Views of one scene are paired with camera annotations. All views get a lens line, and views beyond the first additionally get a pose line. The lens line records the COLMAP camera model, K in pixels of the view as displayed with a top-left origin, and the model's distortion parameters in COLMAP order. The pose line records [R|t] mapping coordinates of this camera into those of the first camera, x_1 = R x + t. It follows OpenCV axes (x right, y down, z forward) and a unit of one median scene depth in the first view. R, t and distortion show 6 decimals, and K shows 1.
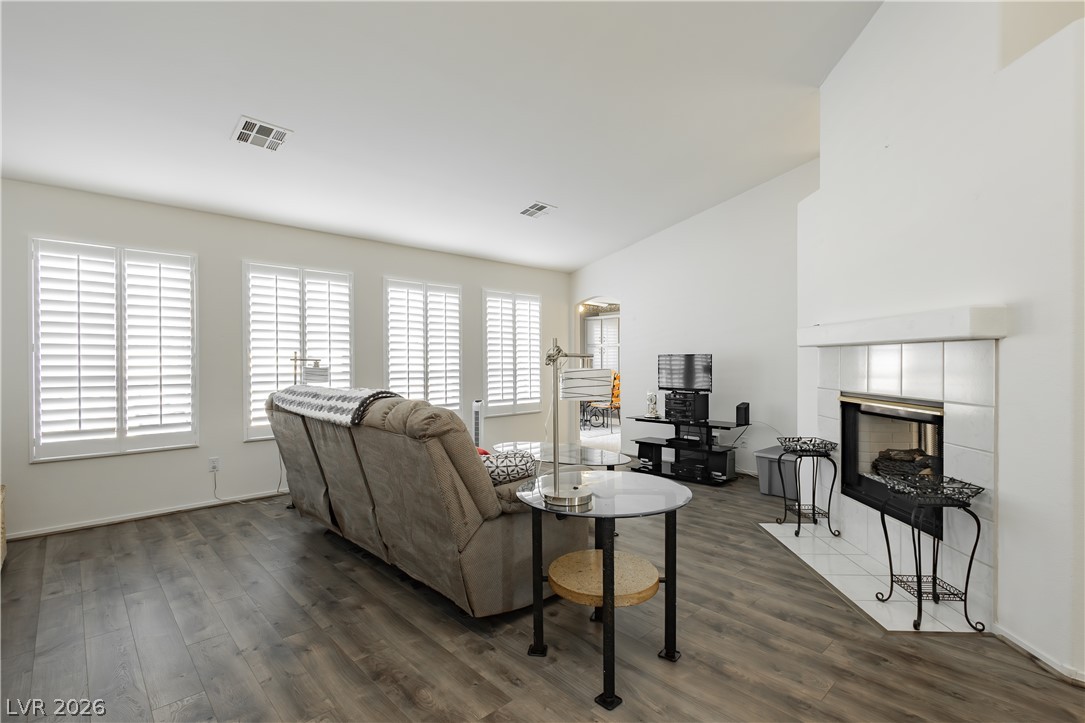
lens RADIAL K [[505.2, 0, 542.5], [0, 505.2, 361.5], [0, 0, 1]] dist [0.003525, 0.001097]
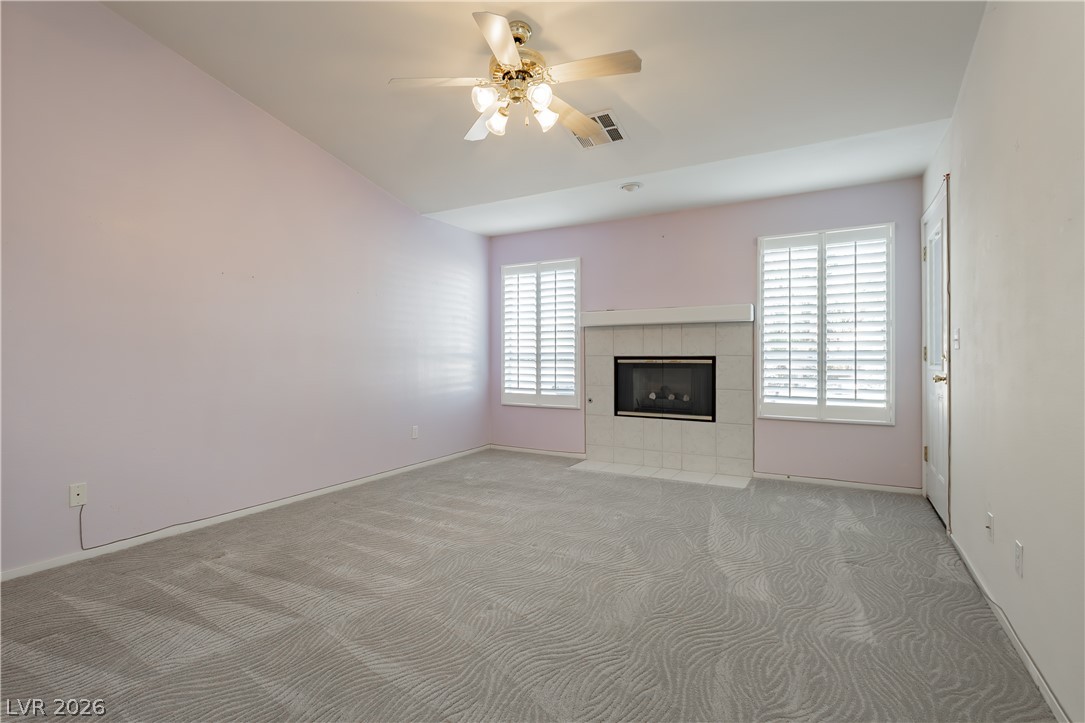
lens RADIAL K [[519.7, 0, 534.8], [0, 519.7, 358.1], [0, 0, 1]] dist [0.008015, 0.000165]
pose [[0.278420, 0.027347, -0.960070, 0.486280], [0.014598, 0.999359, 0.032699, -0.003730], [0.960348, -0.023119, 0.277842, 0.459694]]
